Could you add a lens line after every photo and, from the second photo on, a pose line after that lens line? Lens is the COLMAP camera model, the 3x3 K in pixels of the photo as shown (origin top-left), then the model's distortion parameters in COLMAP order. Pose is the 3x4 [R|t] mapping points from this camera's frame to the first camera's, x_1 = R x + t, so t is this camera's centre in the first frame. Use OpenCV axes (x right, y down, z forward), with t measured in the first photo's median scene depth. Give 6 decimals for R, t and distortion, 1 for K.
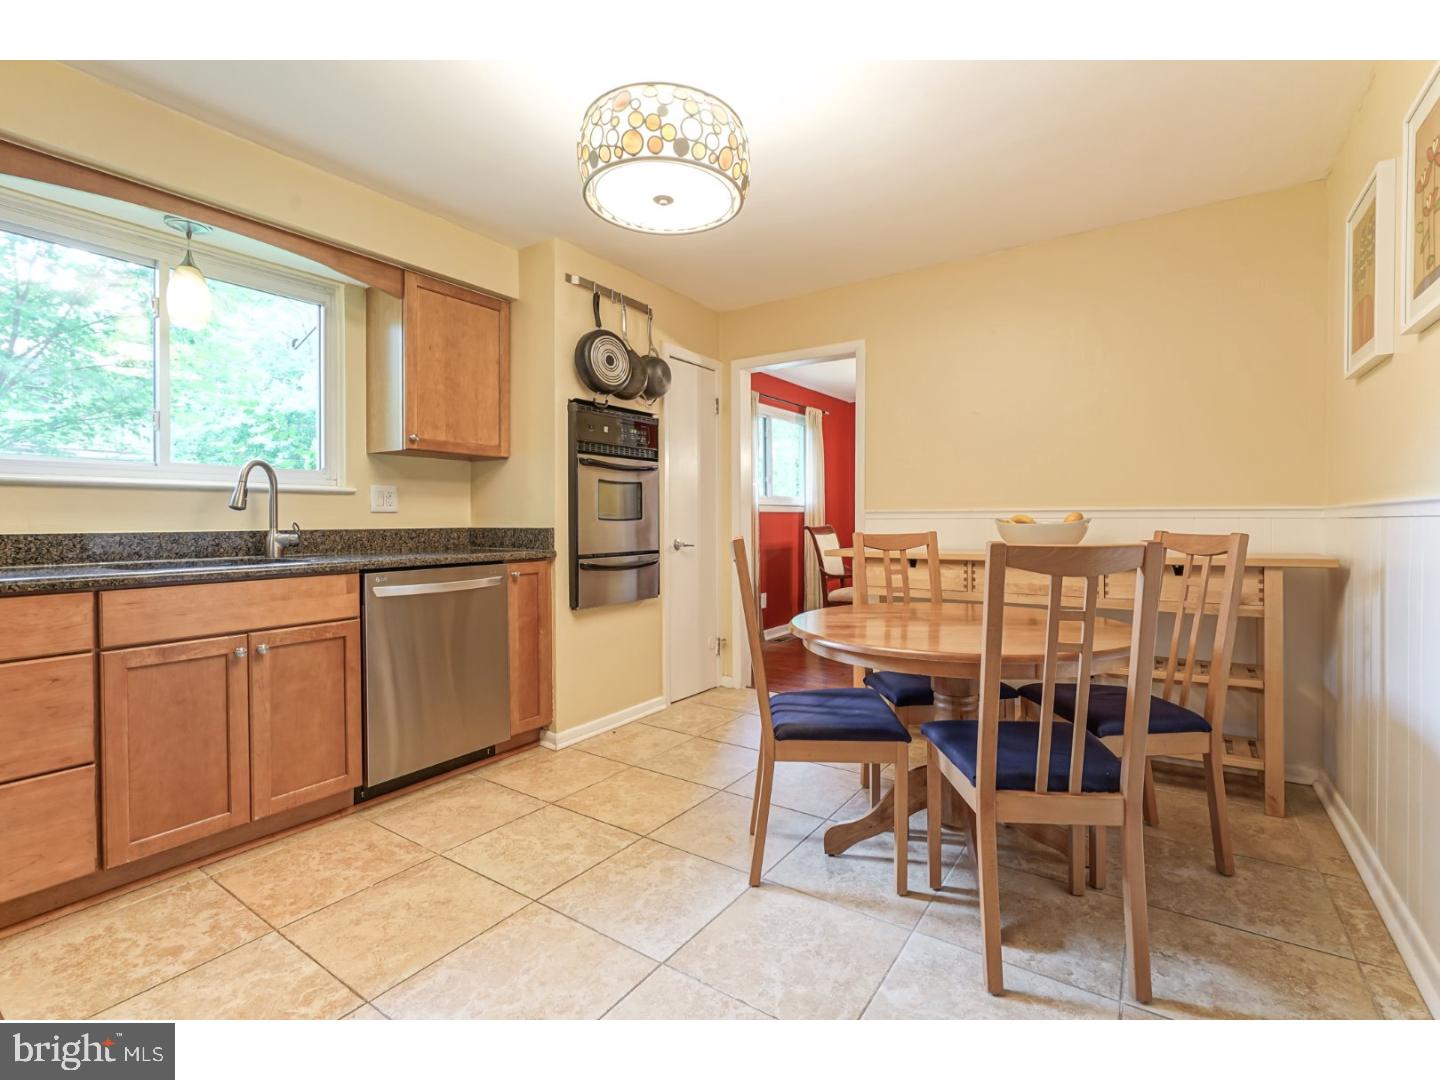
lens RADIAL K [[659.8, 0, 734.6], [0, 659.8, 526.4], [0, 0, 1]] dist [-0.001237, 0.000686]
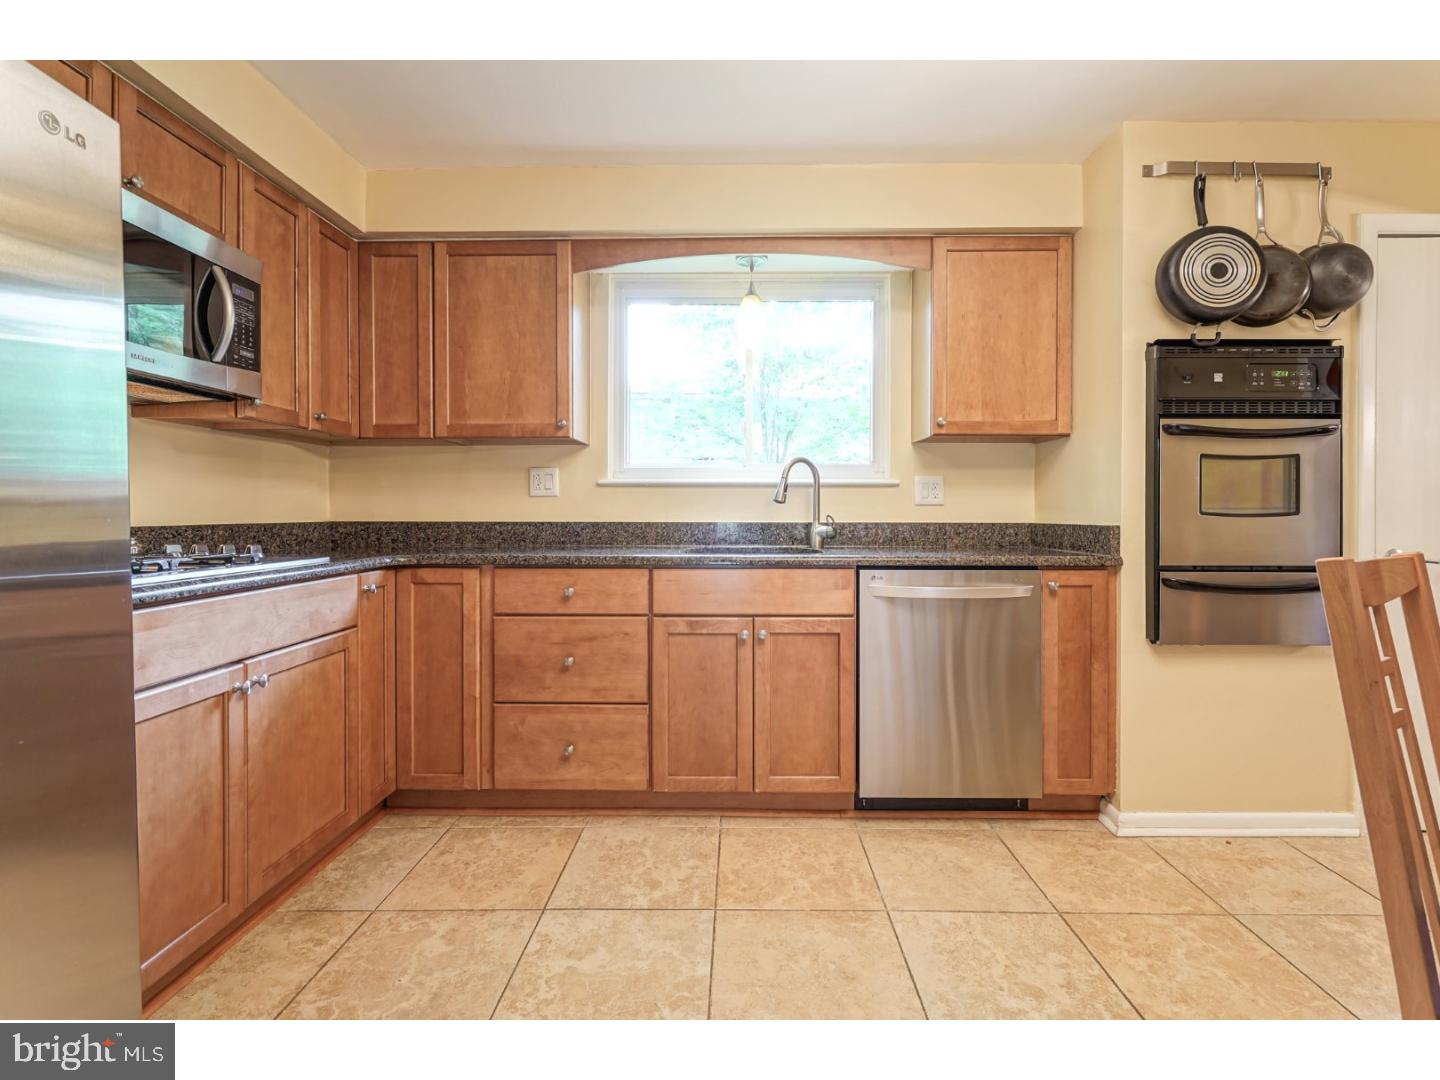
lens RADIAL K [[663.7, 0, 724.5], [0, 663.7, 513.4], [0, 0, 1]] dist [-0.001842, 0.000043]
pose [[0.541733, 0.006516, -0.840526, 0.109216], [-0.013090, 0.999914, -0.000684, -0.005234], [0.840449, 0.011373, 0.541771, 0.263617]]
